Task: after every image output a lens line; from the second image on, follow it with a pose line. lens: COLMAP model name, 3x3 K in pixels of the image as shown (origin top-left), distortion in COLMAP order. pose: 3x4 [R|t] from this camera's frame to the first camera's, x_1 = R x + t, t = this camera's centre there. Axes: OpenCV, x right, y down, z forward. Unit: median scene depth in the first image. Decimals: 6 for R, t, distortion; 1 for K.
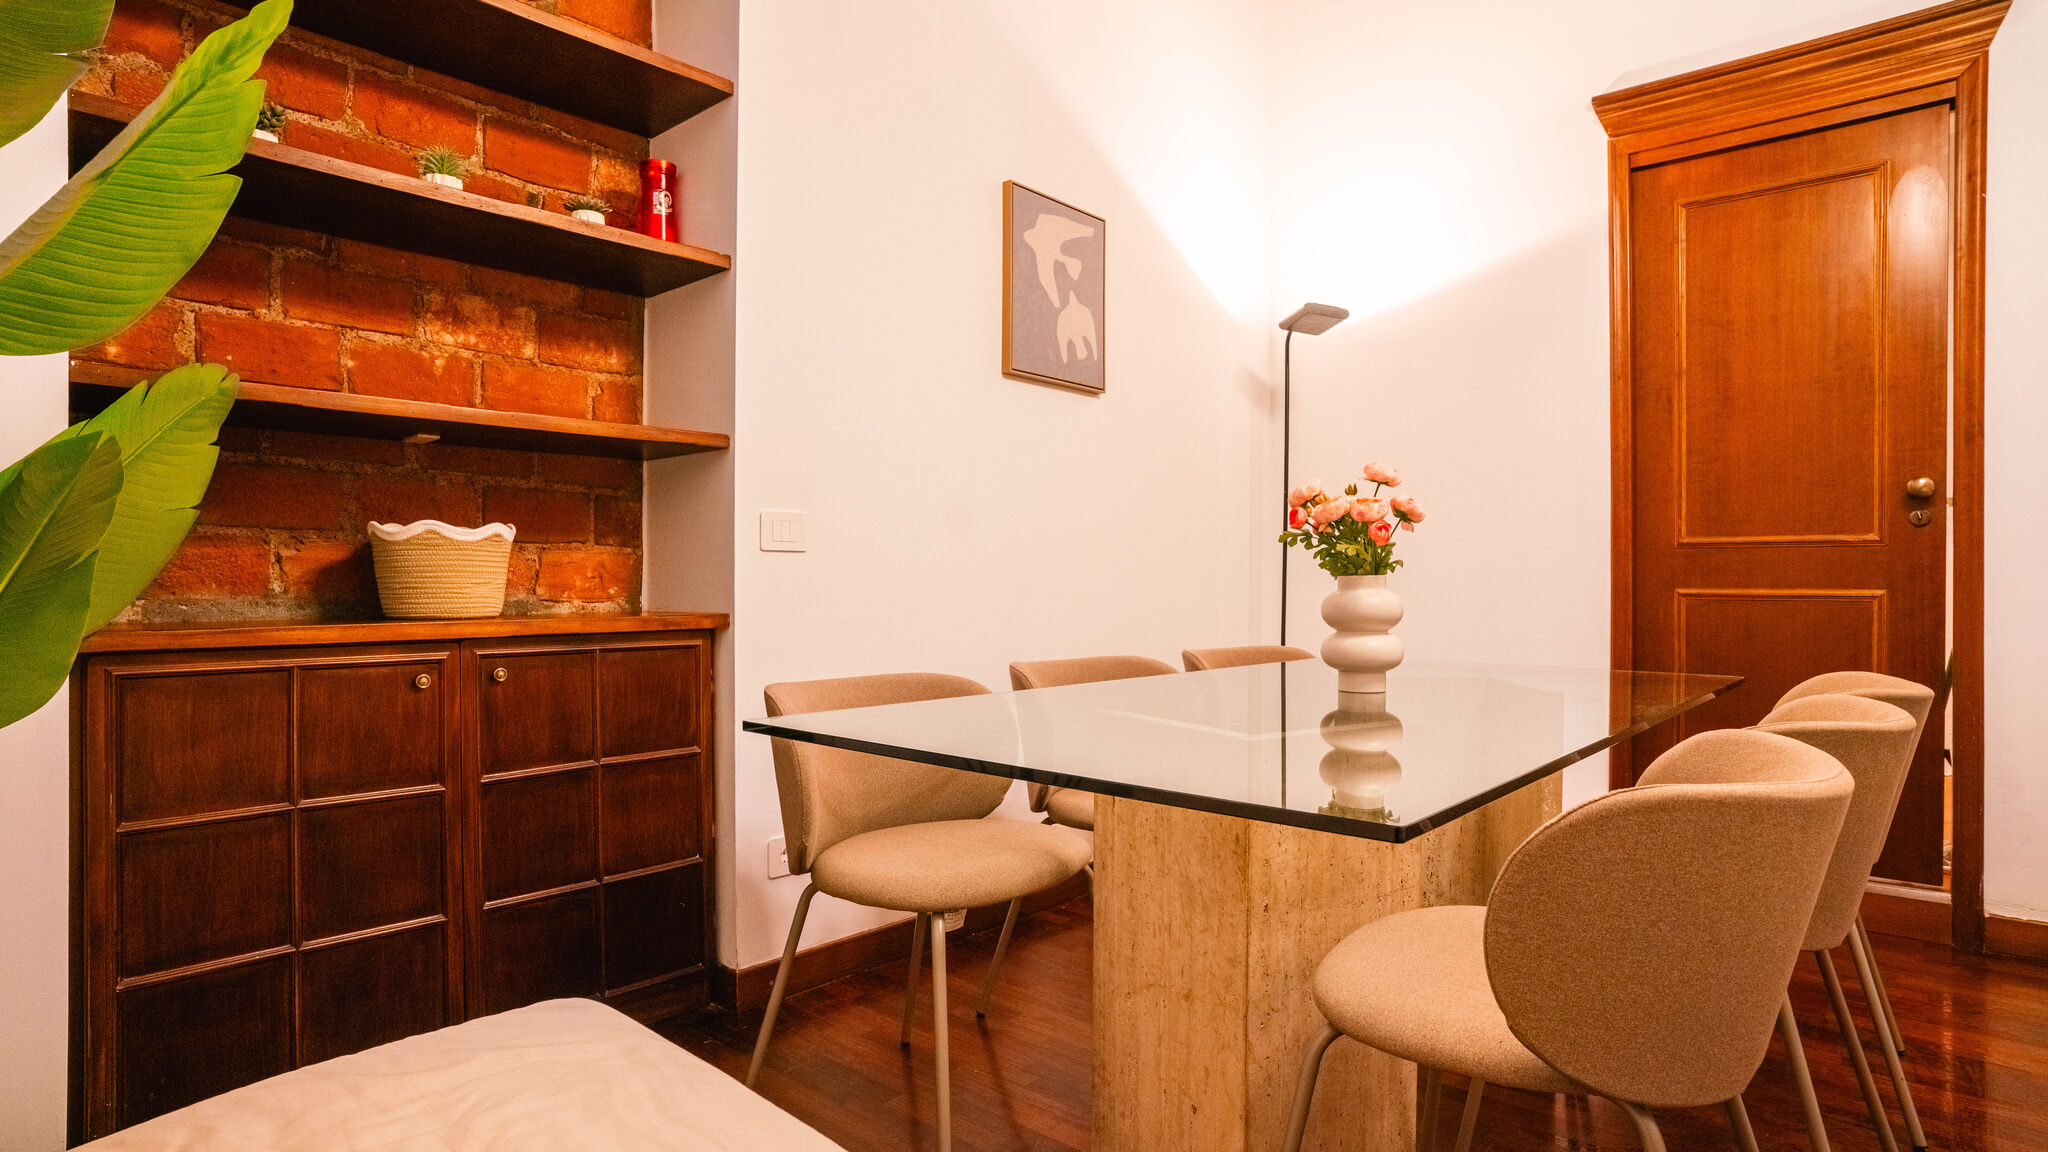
lens RADIAL K [[1081.0, 0, 1013.9], [0, 1081.0, 588.7], [0, 0, 1]] dist [-0.070124, 0.042095]
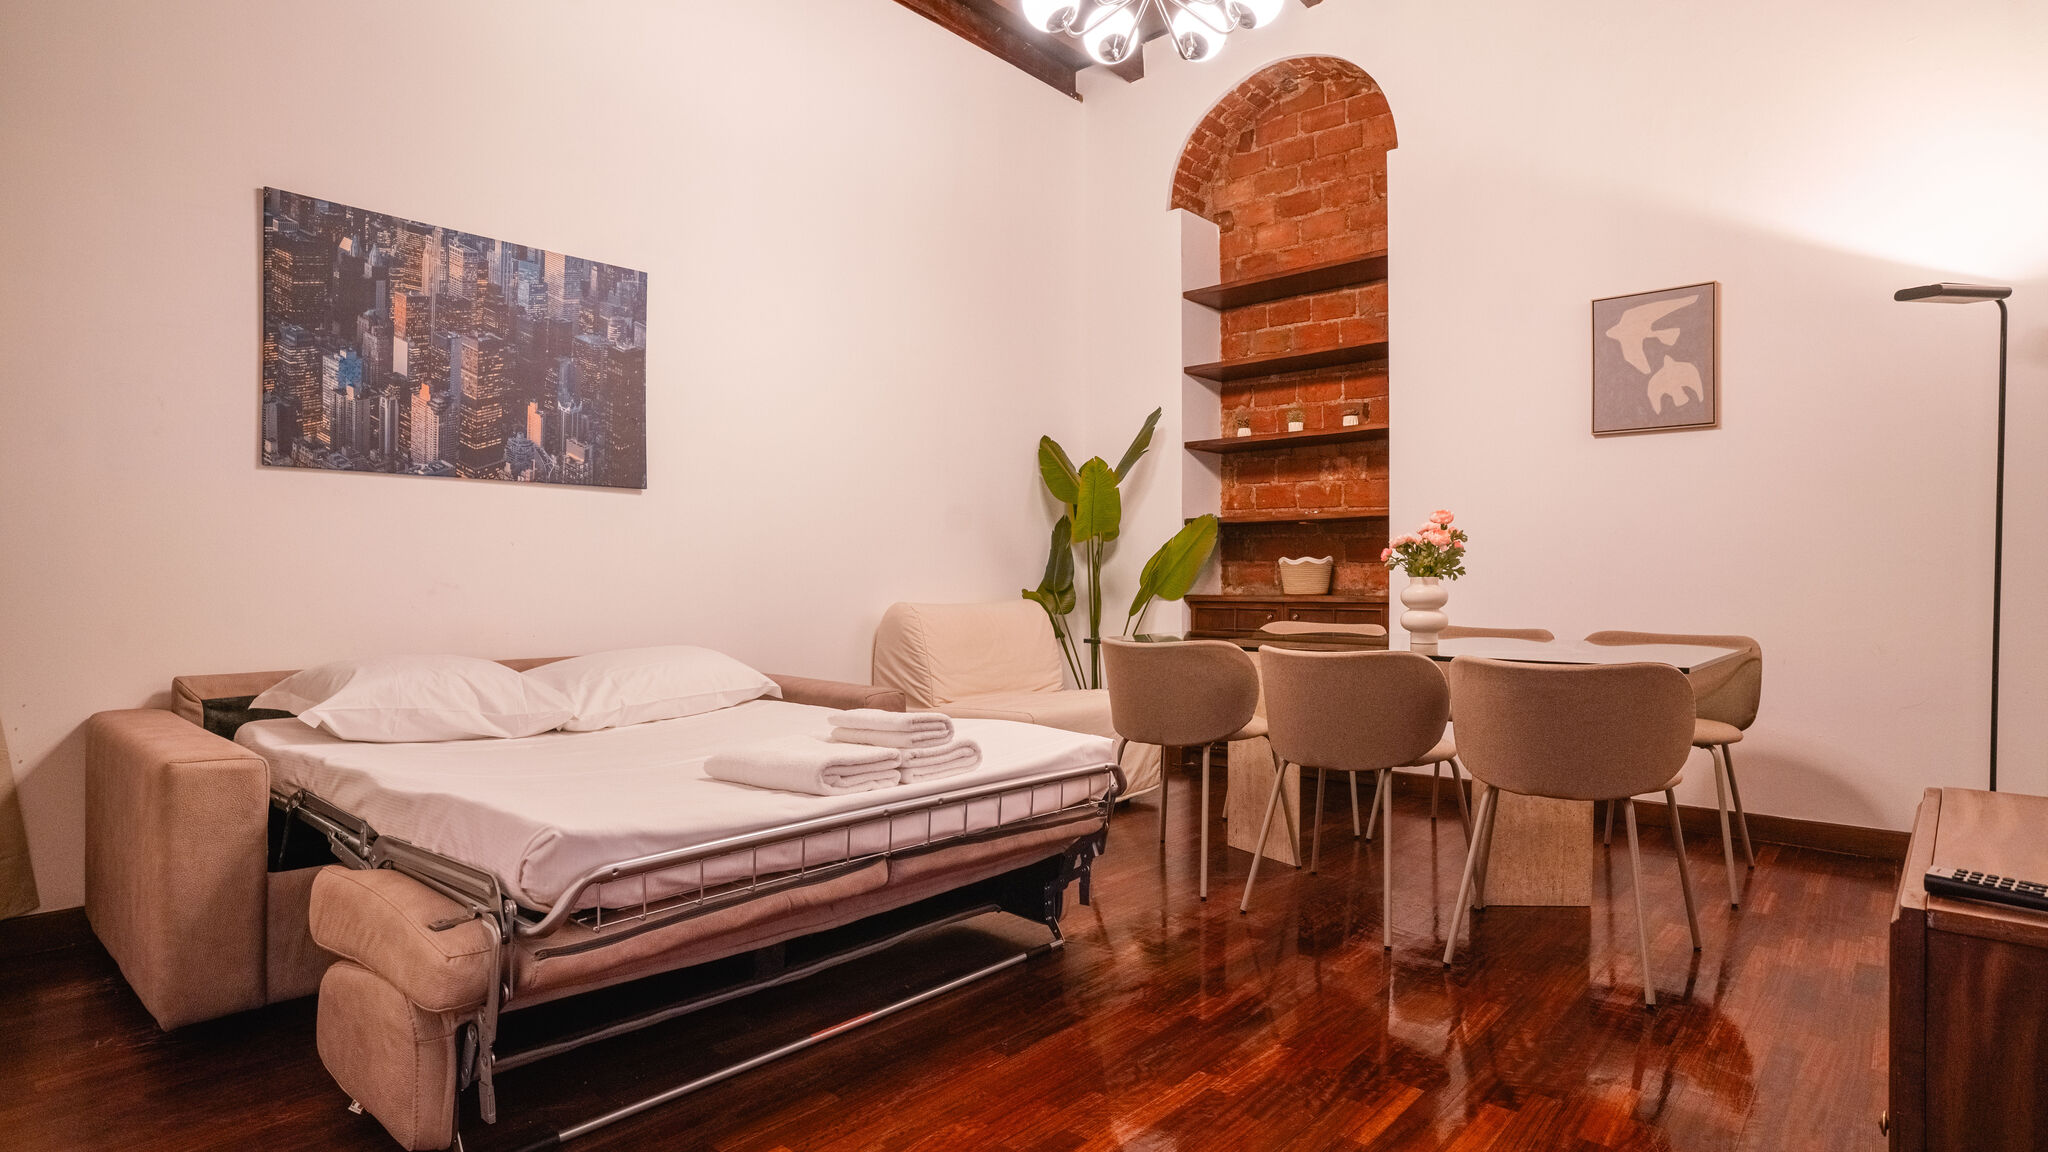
lens RADIAL K [[1081.0, 0, 1009.0], [0, 1081.0, 586.7], [0, 0, 1]] dist [-0.070124, 0.042095]
pose [[-0.027475, 0.006312, -0.999603, 1.689605], [-0.007462, 0.999951, 0.006519, -0.002505], [0.999595, 0.007638, -0.027427, 0.311550]]
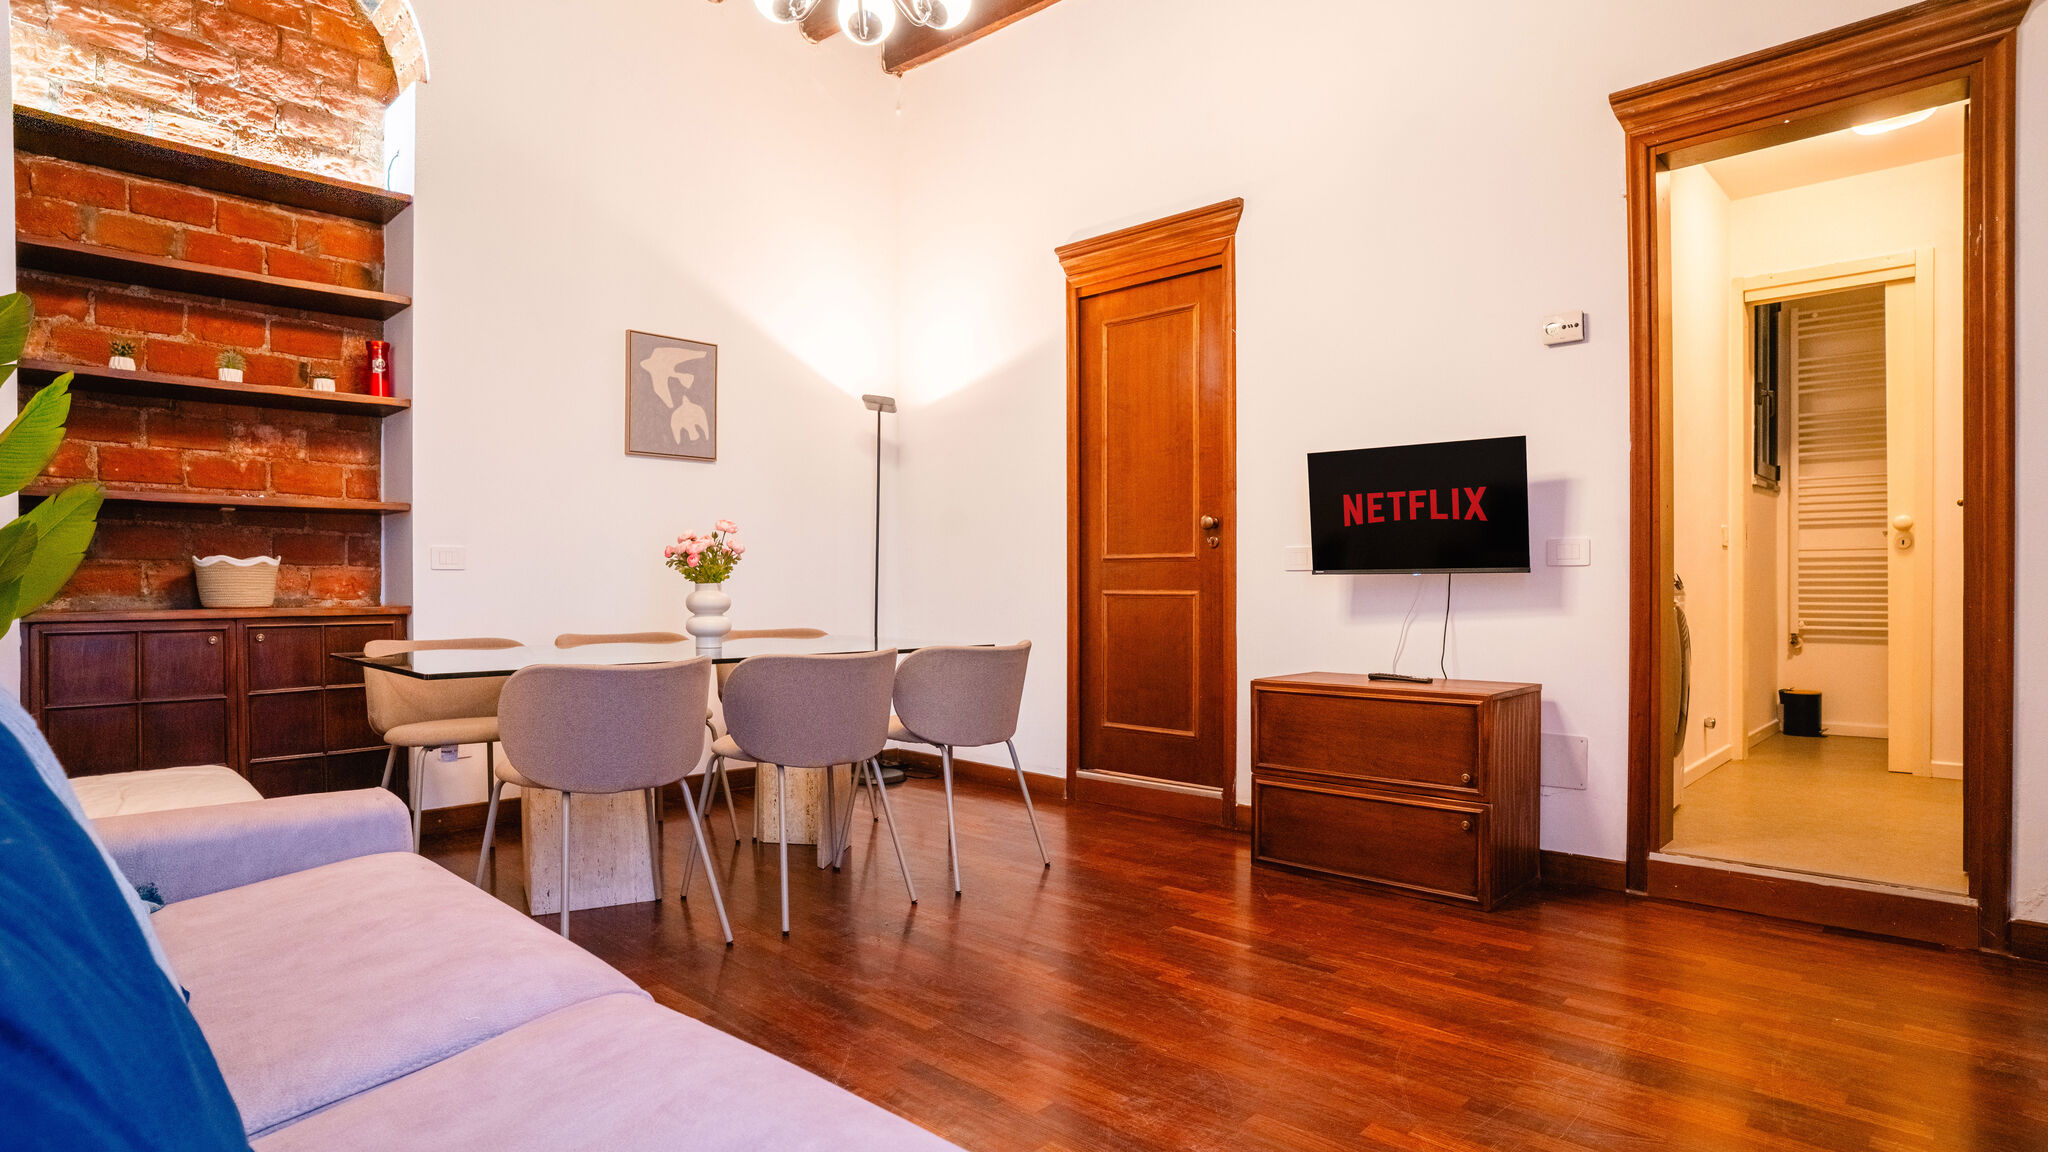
lens RADIAL K [[1081.0, 0, 997.5], [0, 1081.0, 600.3], [0, 0, 1]] dist [-0.070124, 0.042095]
pose [[0.998374, -0.001565, -0.056977, 0.731284], [0.001966, 0.999974, 0.006982, 0.003631], [0.056965, -0.007083, 0.998351, -0.617750]]
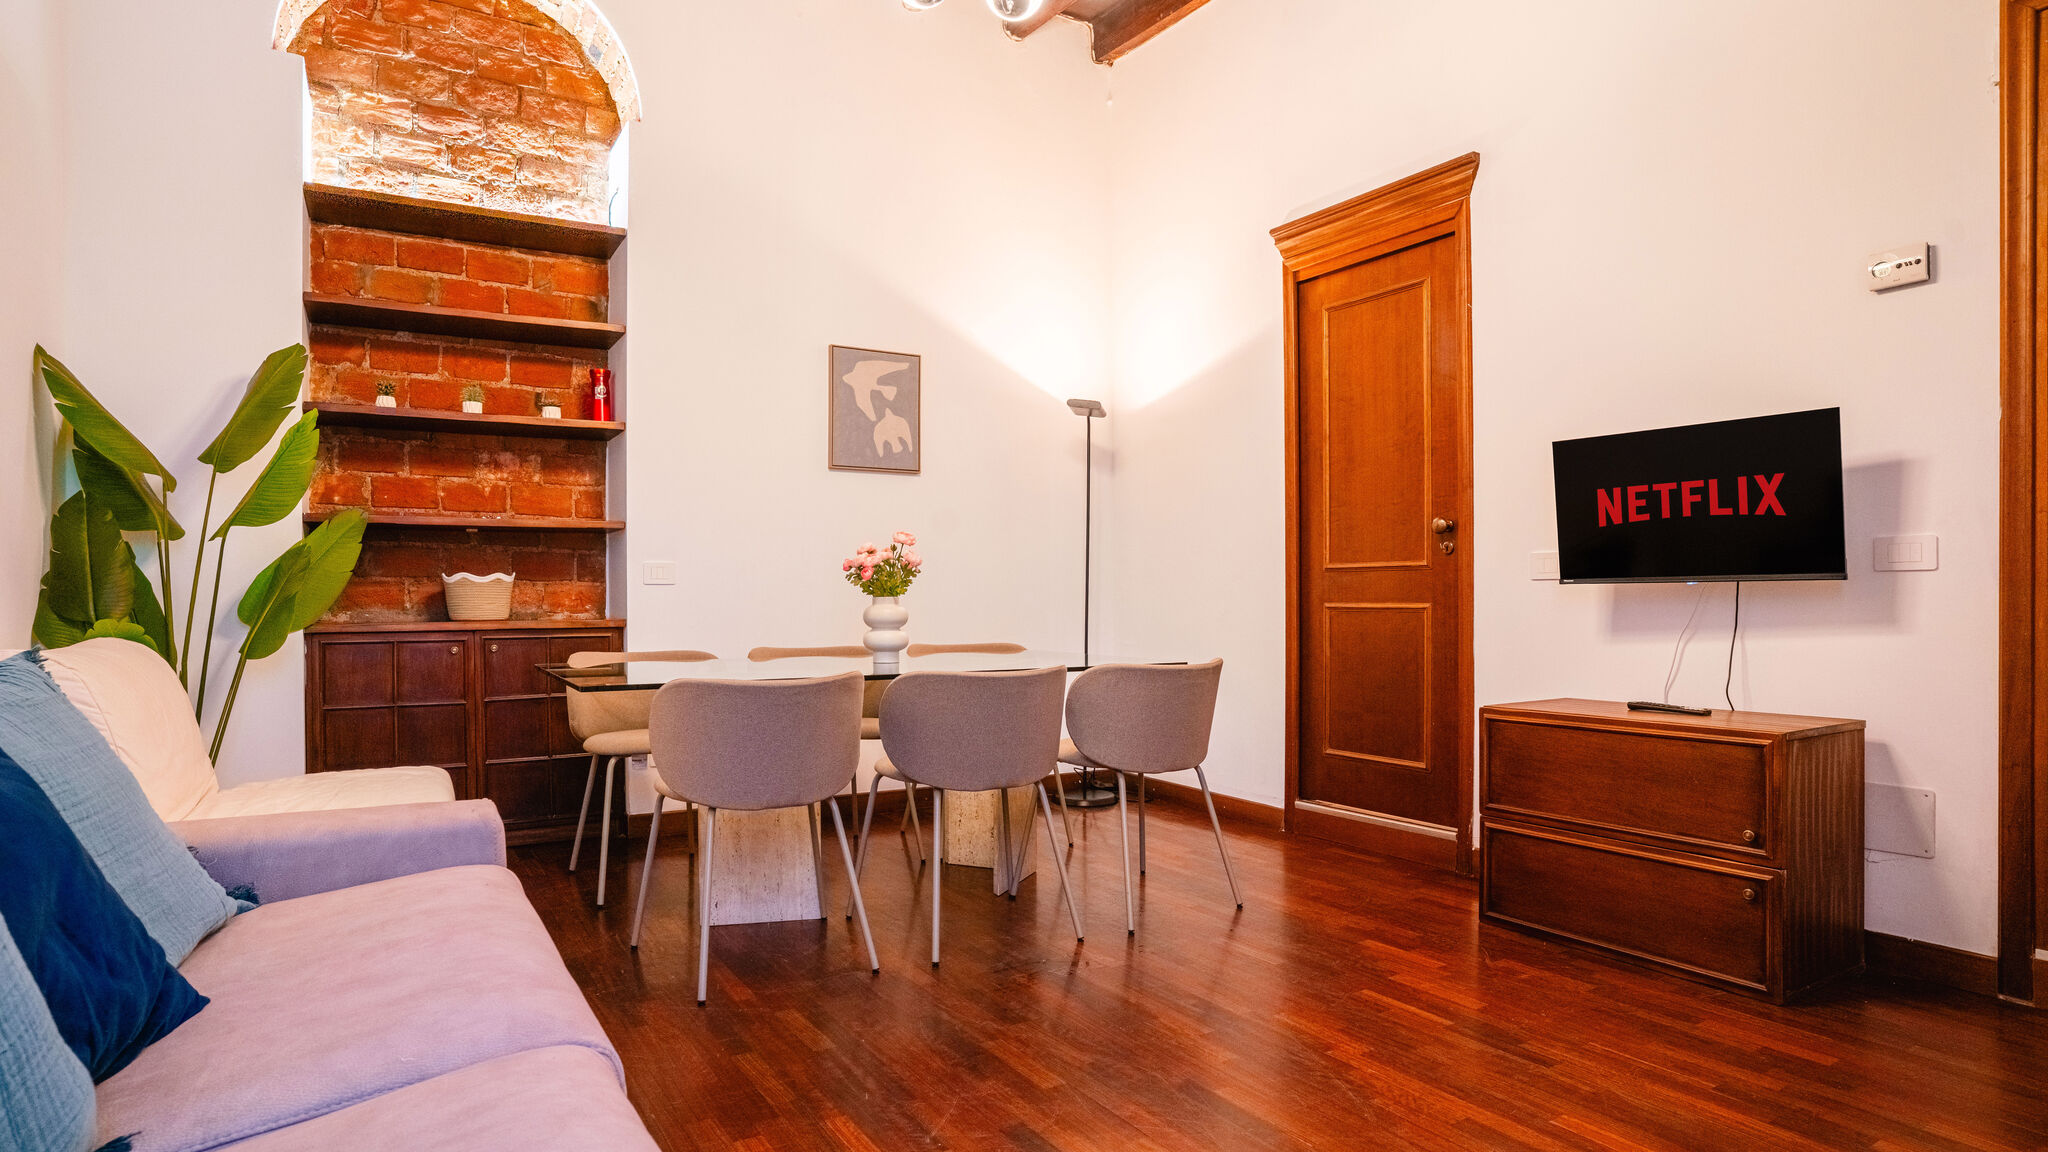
lens RADIAL K [[1081.0, 0, 992.9], [0, 1081.0, 613.5], [0, 0, 1]] dist [-0.070124, 0.042095]
pose [[0.950346, -0.000927, -0.311195, 0.838938], [0.003019, 0.999976, 0.006241, 0.004148], [0.311182, -0.006870, 0.950326, -0.503330]]
